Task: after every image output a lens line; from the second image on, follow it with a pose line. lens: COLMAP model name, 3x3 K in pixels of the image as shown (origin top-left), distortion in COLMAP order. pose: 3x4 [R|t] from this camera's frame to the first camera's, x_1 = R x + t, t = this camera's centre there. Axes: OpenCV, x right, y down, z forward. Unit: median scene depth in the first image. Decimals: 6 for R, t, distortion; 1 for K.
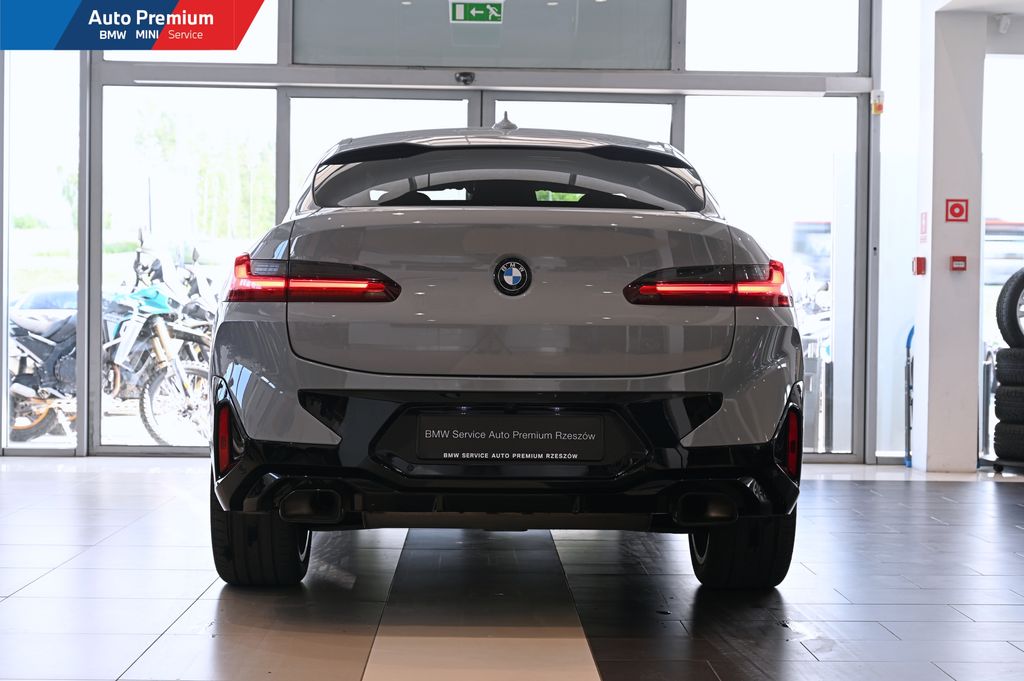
lens RADIAL K [[1603.7, 0, 512.2], [0, 1603.7, 343.5], [0, 0, 1]] dist [0.007288, 0.000000]
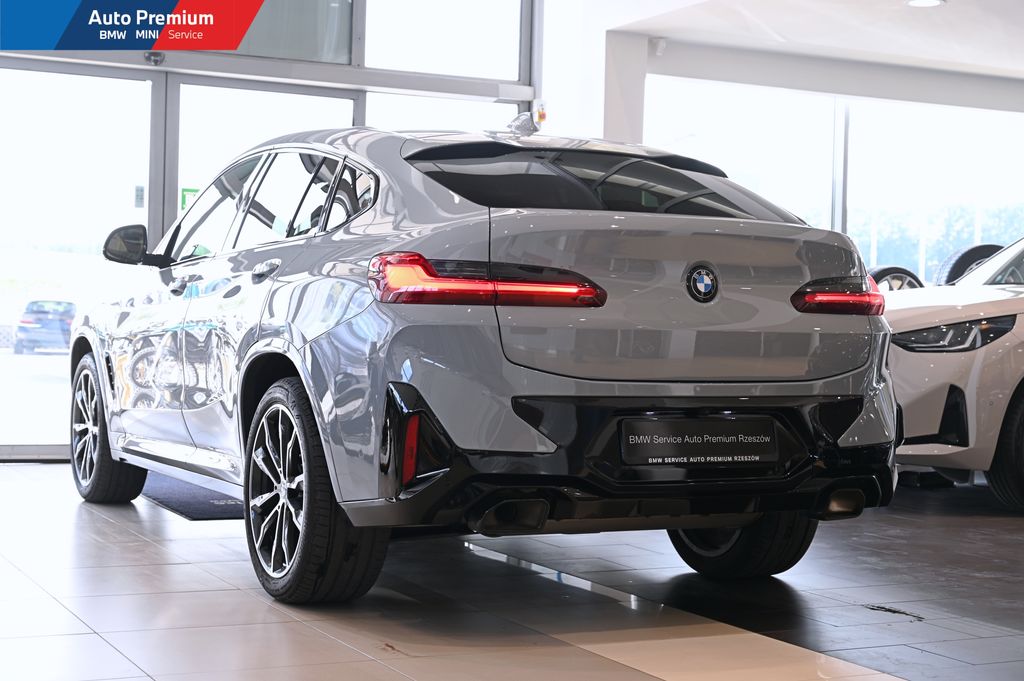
lens RADIAL K [[1603.7, 0, 514.9], [0, 1603.7, 343.0], [0, 0, 1]] dist [0.007288, 0.000000]
pose [[0.907862, 0.003031, 0.419259, -0.519522], [-0.005747, 0.999970, 0.005214, -0.008489], [-0.419230, -0.007143, 0.907852, 0.118194]]
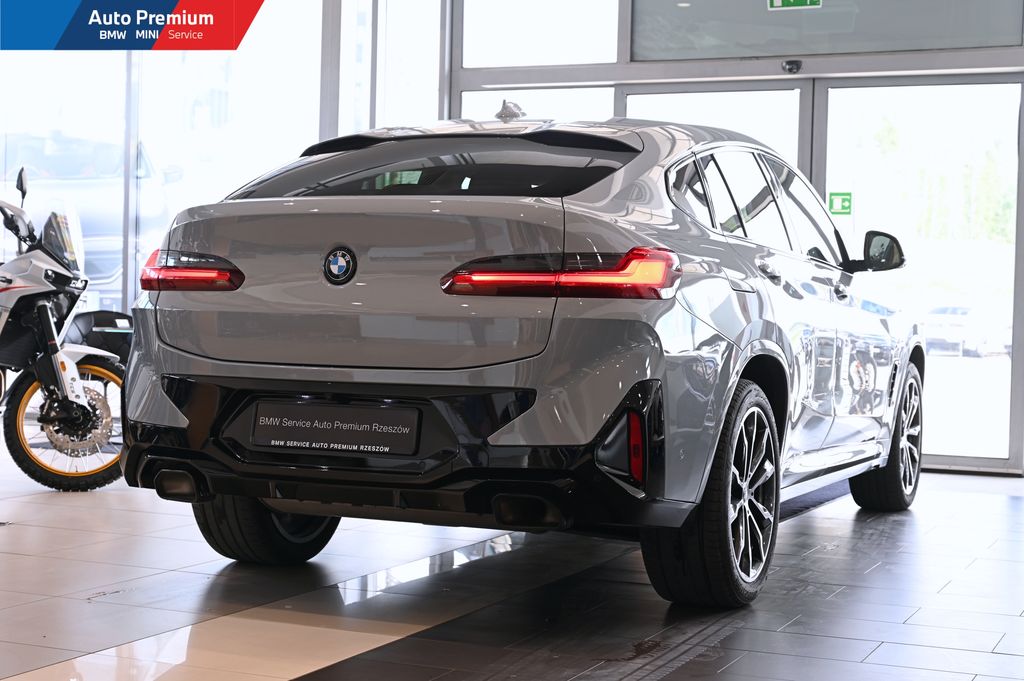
lens RADIAL K [[1603.7, 0, 516.1], [0, 1603.7, 335.3], [0, 0, 1]] dist [0.007288, 0.000000]
pose [[0.914050, 0.015628, -0.405300, 0.487844], [-0.018241, 0.999830, -0.002585, 0.001806], [0.405191, 0.009756, 0.914180, 0.131460]]
